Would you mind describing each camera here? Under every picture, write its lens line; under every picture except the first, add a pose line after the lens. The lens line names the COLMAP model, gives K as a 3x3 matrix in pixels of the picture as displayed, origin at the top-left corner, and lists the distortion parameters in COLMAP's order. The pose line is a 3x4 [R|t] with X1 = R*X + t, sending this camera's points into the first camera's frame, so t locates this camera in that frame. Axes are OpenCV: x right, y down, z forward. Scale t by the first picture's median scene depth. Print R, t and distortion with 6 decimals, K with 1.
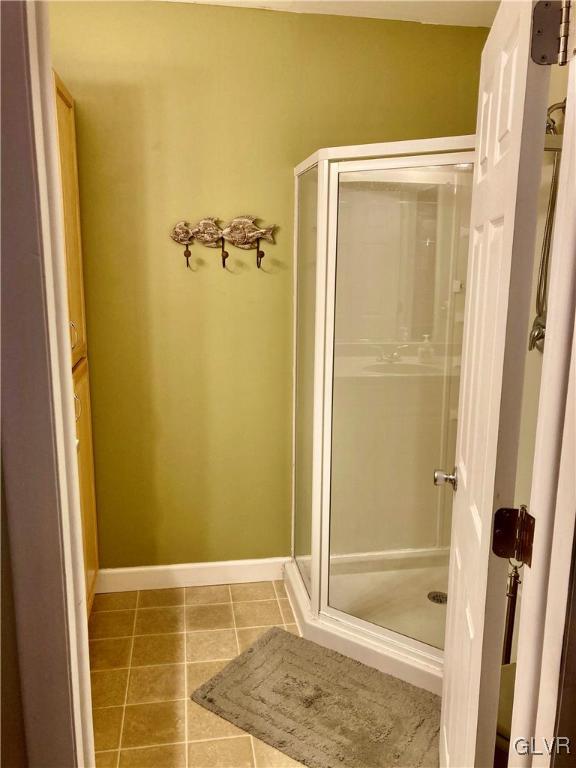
lens RADIAL K [[637.3, 0, 302.1], [0, 637.3, 384.5], [0, 0, 1]] dist [0.037622, -0.031554]
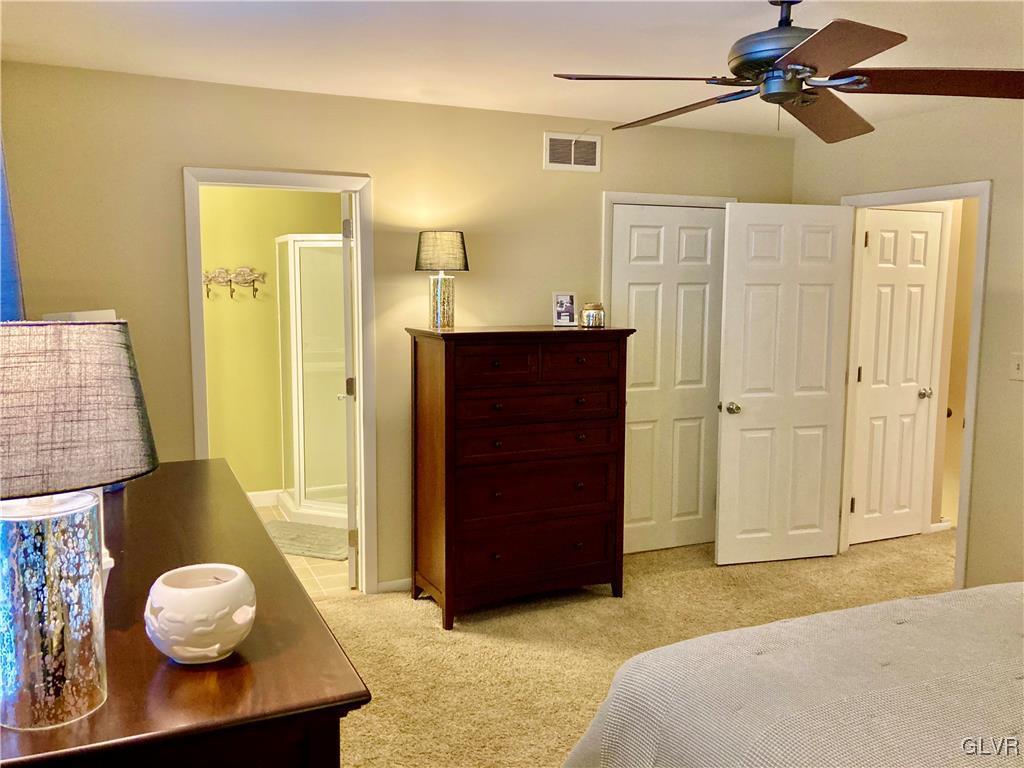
lens RADIAL K [[849.7, 0, 507.6], [0, 849.7, 381.3], [0, 0, 1]] dist [0.037622, -0.031554]
pose [[0.973034, -0.035734, 0.227878, 0.056280], [0.056273, 0.994852, -0.084282, 0.246465], [-0.223693, 0.094833, 0.970035, -1.225072]]
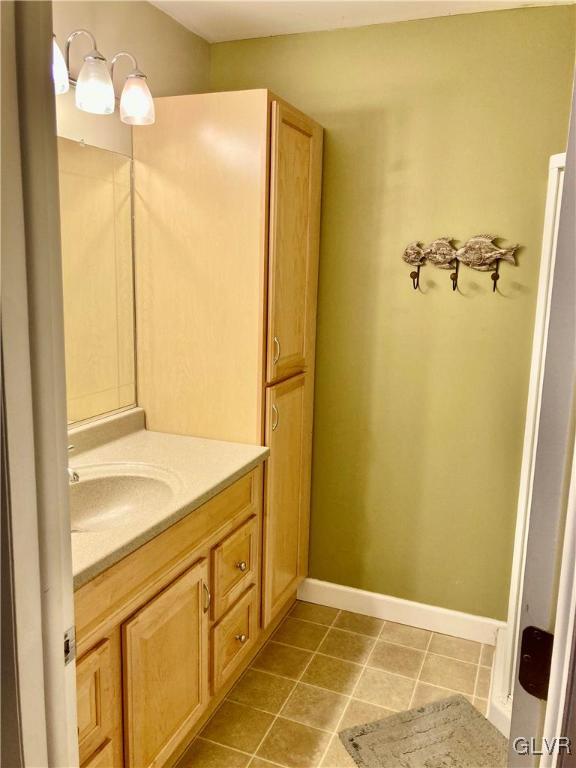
lens RADIAL K [[637.3, 0, 289.7], [0, 637.3, 382.7], [0, 0, 1]] dist [0.037622, -0.031554]
pose [[0.849053, 0.104230, -0.517924, 0.172396], [-0.124718, 0.992181, -0.004782, -0.015385], [0.513375, 0.068655, 0.855414, 0.089918]]
